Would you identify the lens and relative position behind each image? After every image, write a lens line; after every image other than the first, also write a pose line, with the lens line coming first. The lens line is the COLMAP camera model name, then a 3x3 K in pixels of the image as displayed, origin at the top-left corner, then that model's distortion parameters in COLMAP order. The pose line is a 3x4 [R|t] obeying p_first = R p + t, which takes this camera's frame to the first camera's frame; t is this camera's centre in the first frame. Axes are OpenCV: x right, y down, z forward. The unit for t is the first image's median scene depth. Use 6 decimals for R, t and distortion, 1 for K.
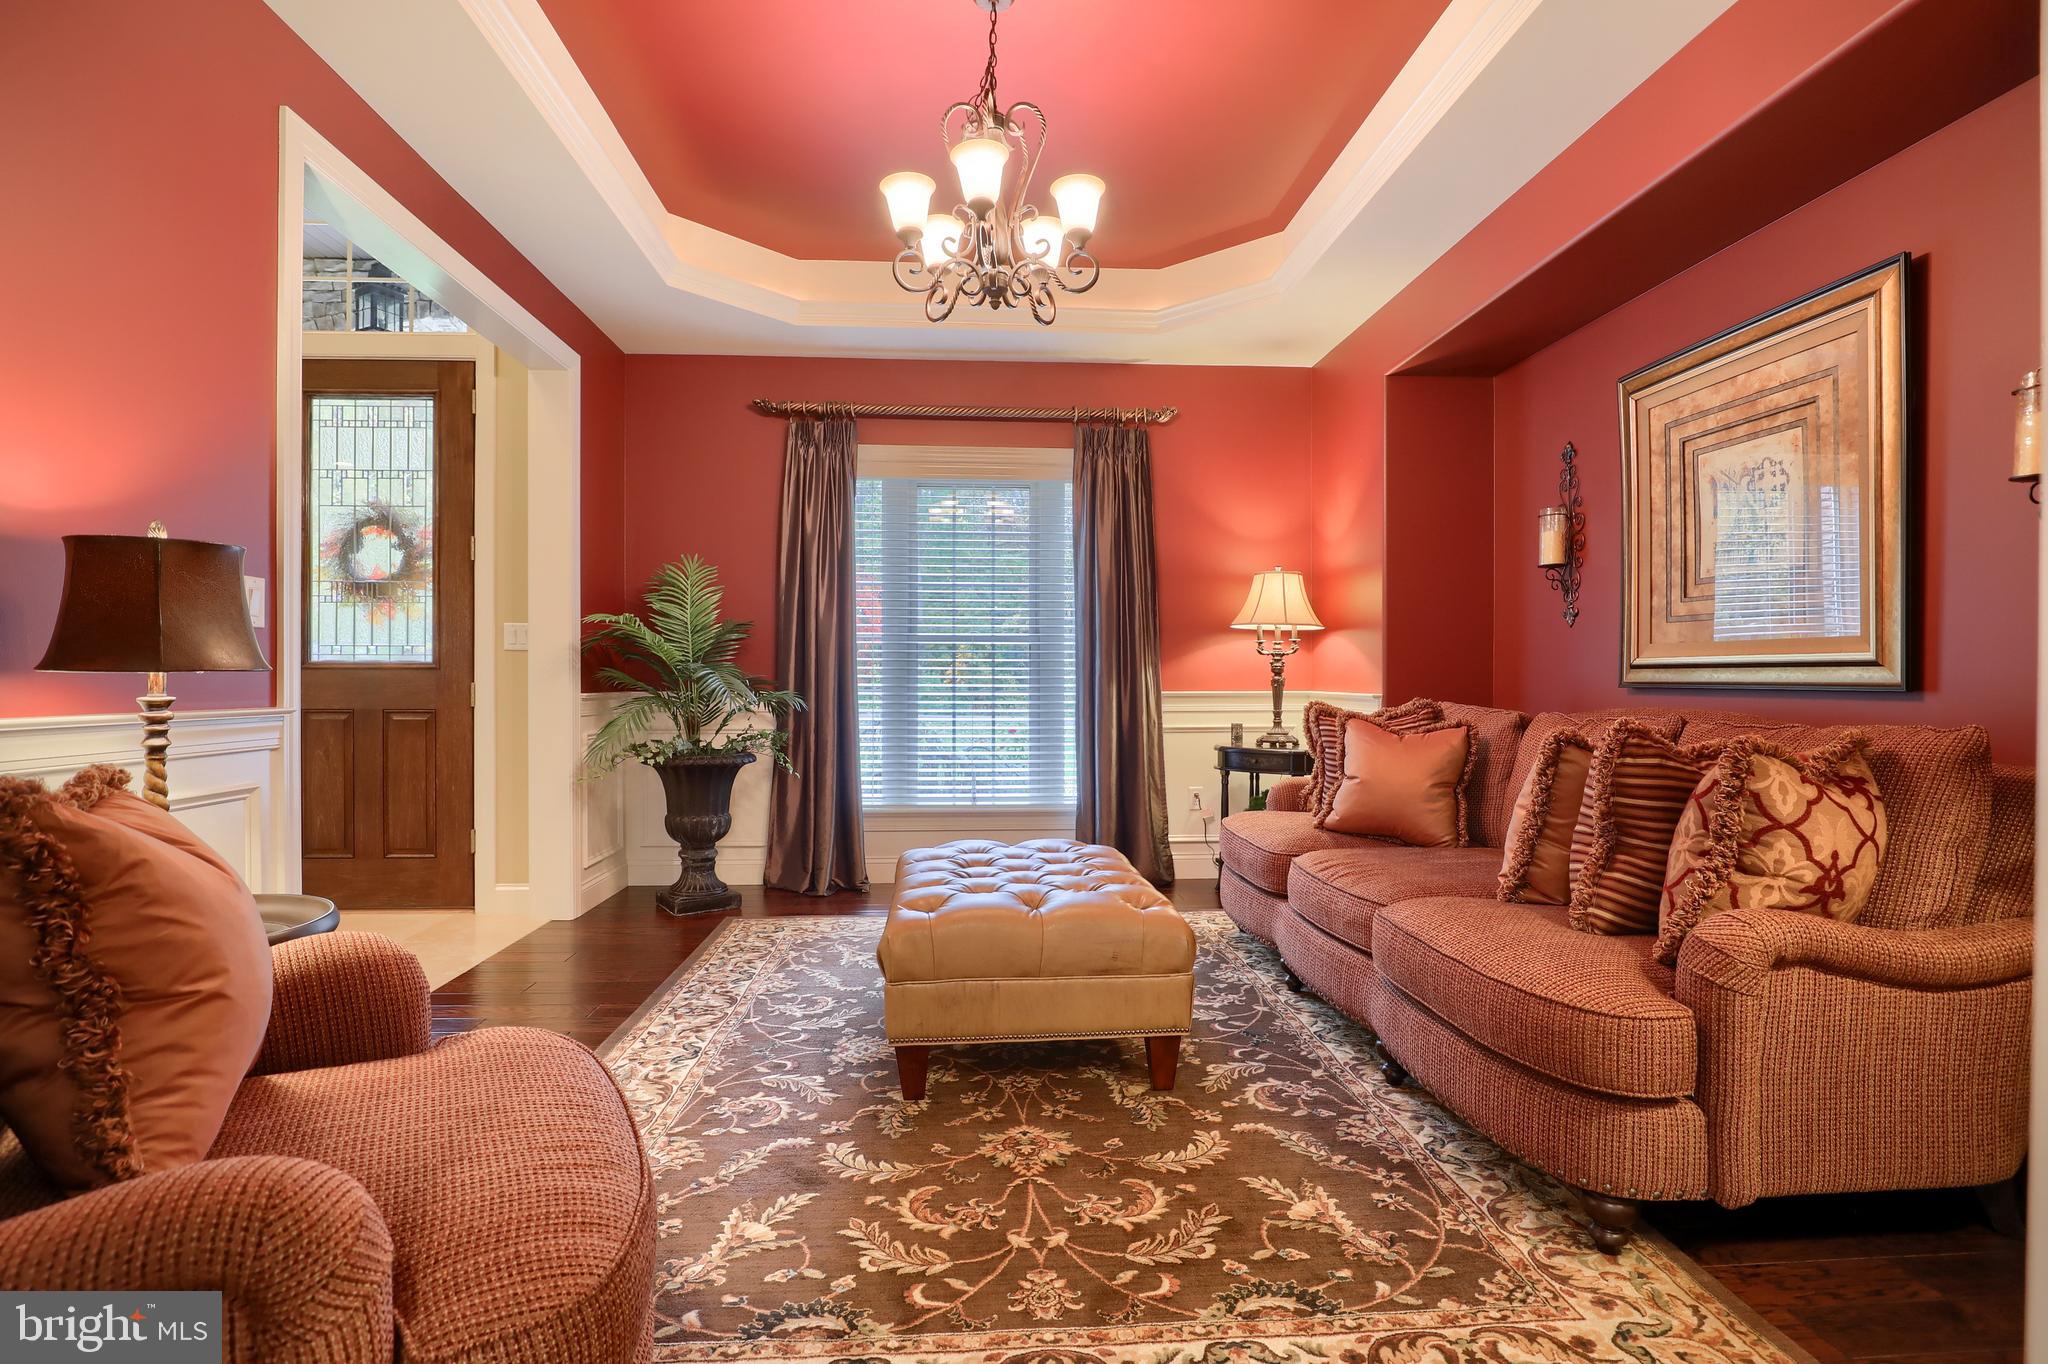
lens RADIAL K [[943.3, 0, 1062.6], [0, 943.3, 677.5], [0, 0, 1]] dist [-0.031117, 0.007675]
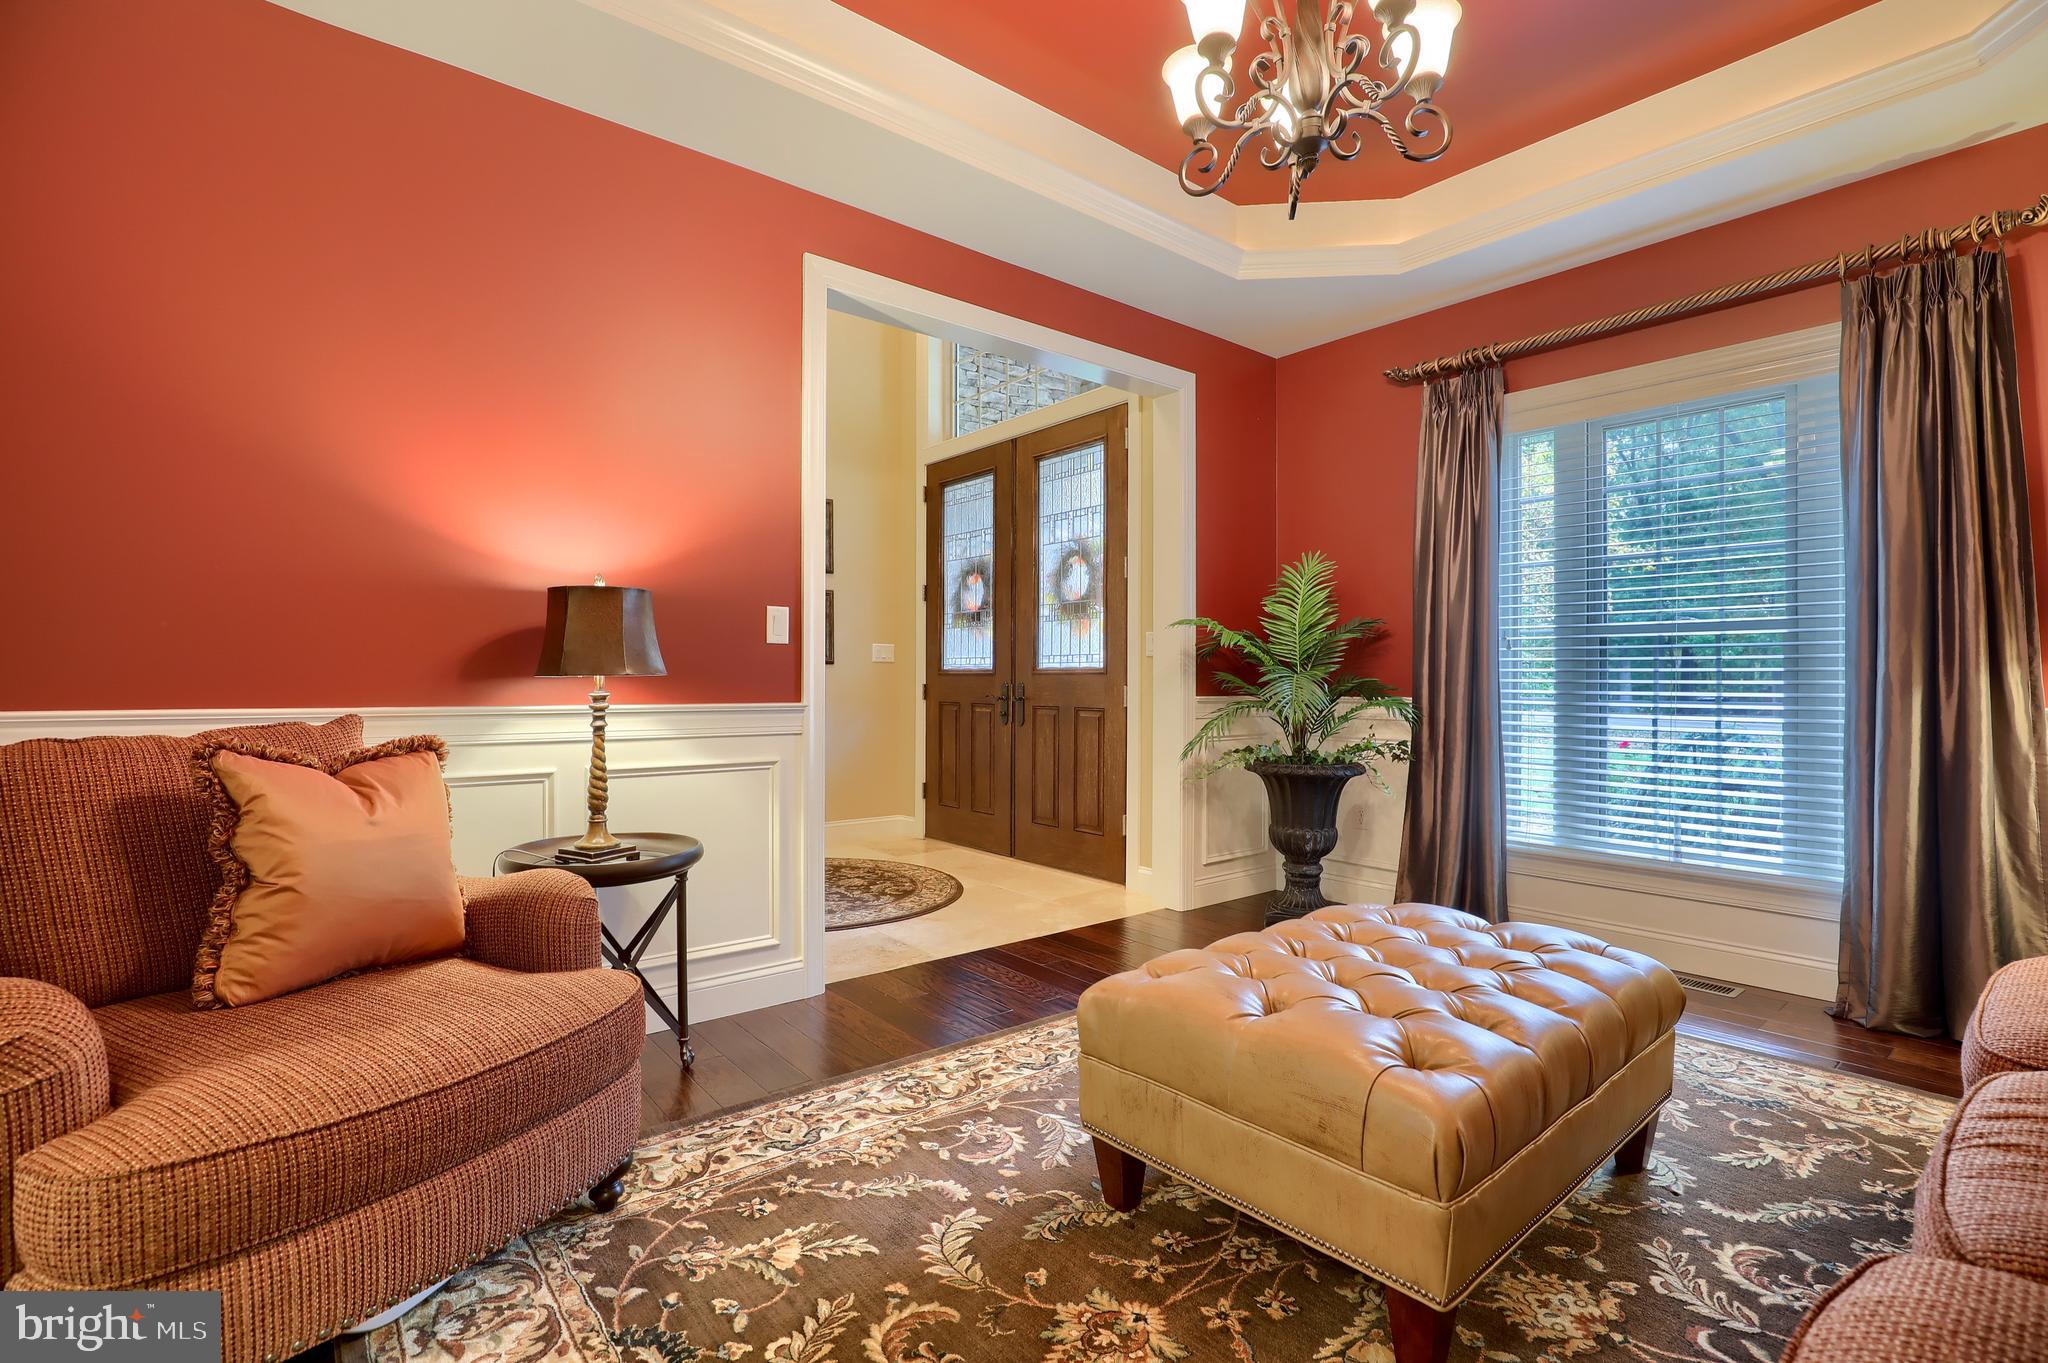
lens RADIAL K [[943.3, 0, 1080.2], [0, 943.3, 681.3], [0, 0, 1]] dist [-0.031117, 0.007675]
pose [[0.590213, 0.001089, -0.807247, 0.377576], [-0.002065, 0.999998, -0.000161, 0.000453], [0.807245, 0.001762, 0.590214, 0.405403]]
